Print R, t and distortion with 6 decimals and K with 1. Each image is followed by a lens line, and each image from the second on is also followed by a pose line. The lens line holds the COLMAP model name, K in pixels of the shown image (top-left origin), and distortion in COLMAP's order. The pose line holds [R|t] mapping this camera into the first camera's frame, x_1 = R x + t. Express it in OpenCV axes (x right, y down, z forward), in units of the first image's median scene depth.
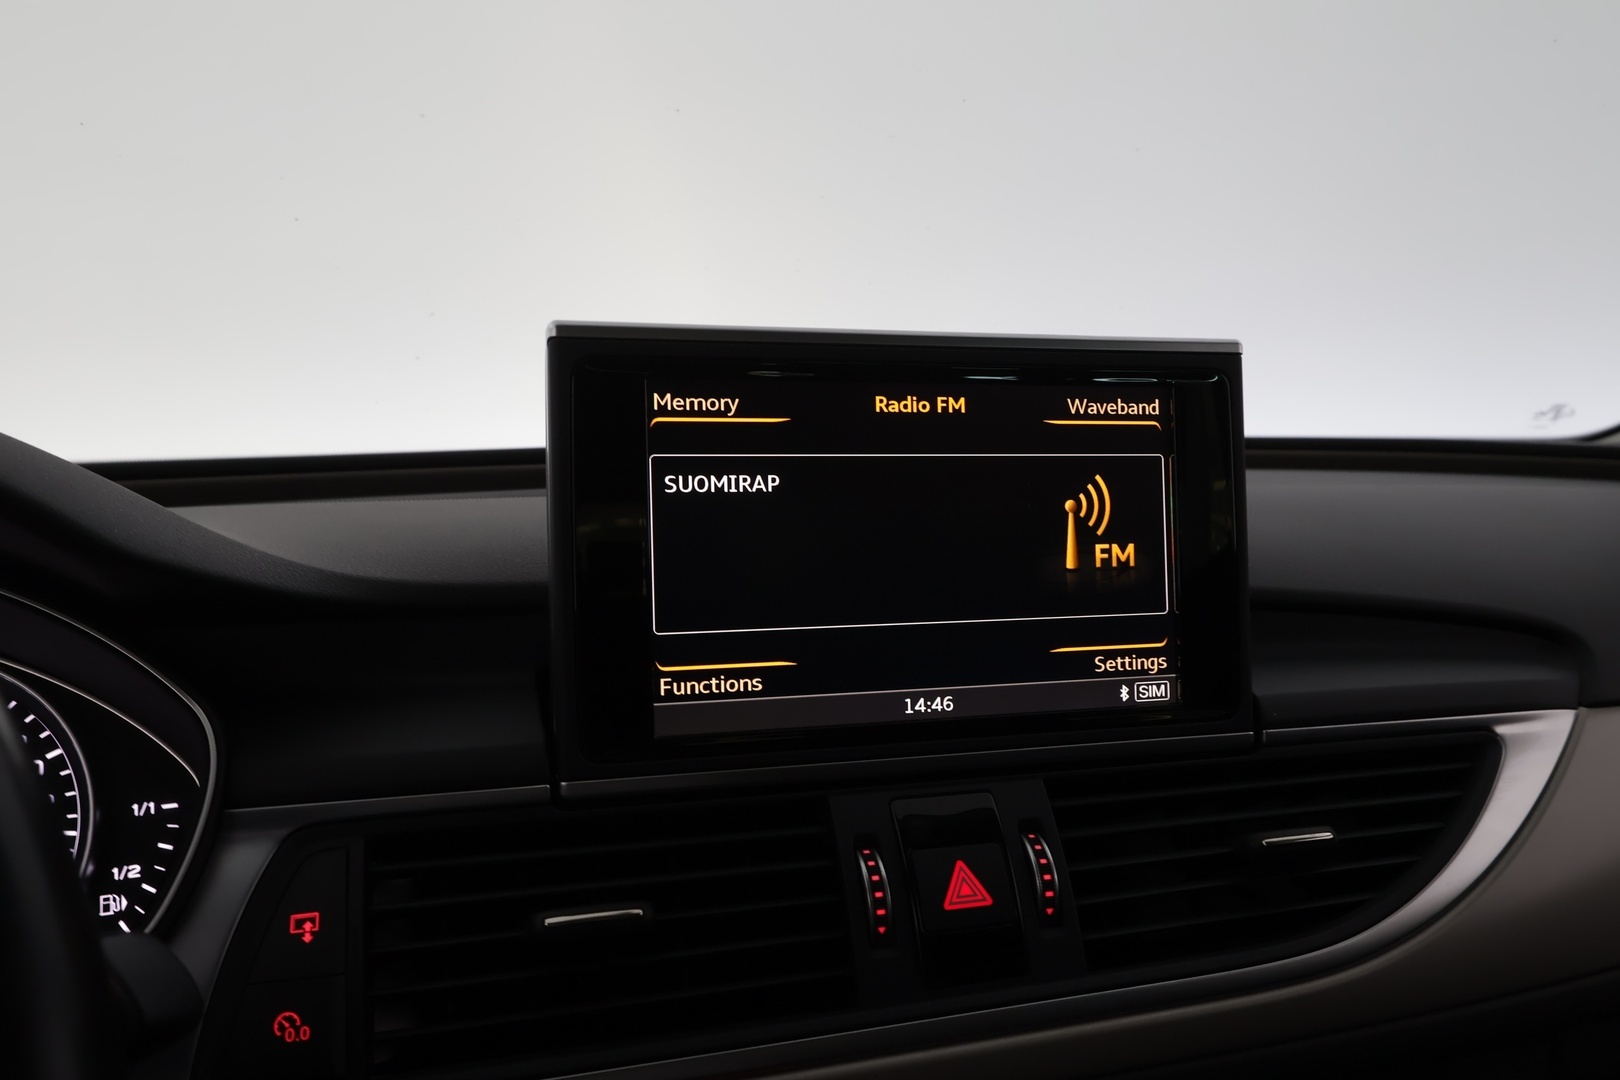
lens RADIAL K [[1363.2, 0, 820.3], [0, 1363.2, 534.7], [0, 0, 1]] dist [-0.006728, -0.001974]
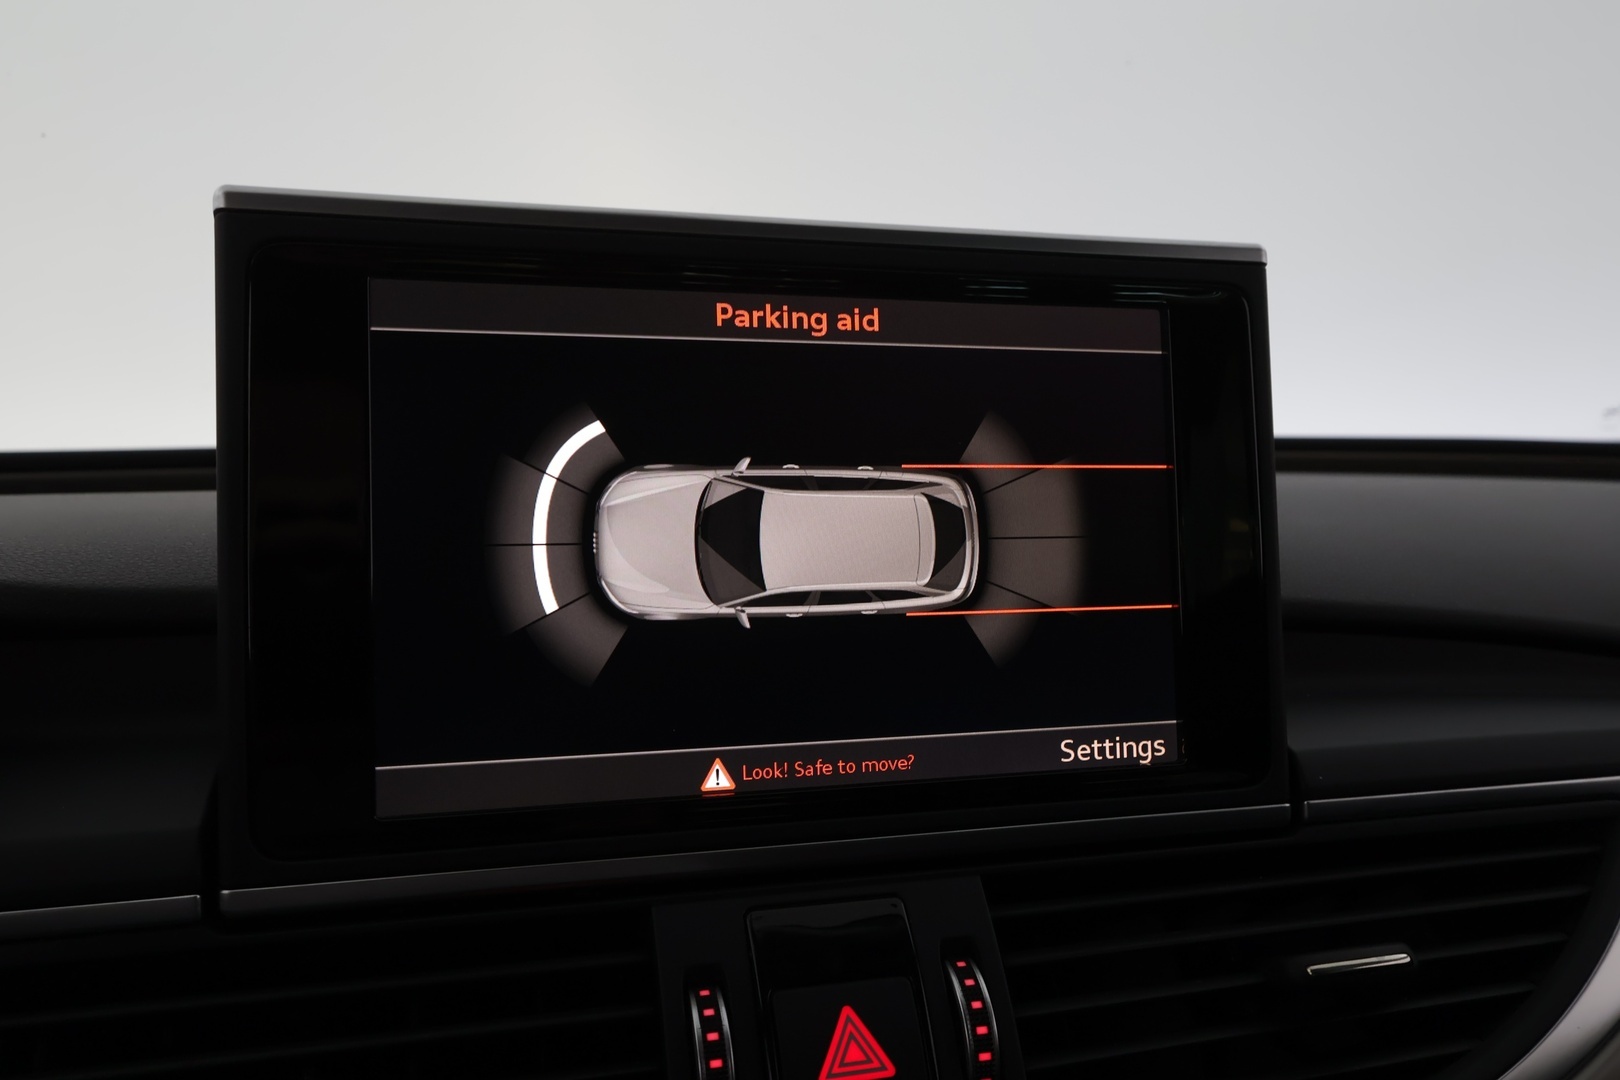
lens RADIAL K [[1320.2, 0, 865.5], [0, 1320.2, 536.7], [0, 0, 1]] dist [0.127290, -0.298078]
pose [[0.999994, -0.002614, 0.002098, 0.108051], [0.002694, 0.999240, -0.038882, 0.037074], [-0.001995, 0.038887, 0.999242, 0.339287]]
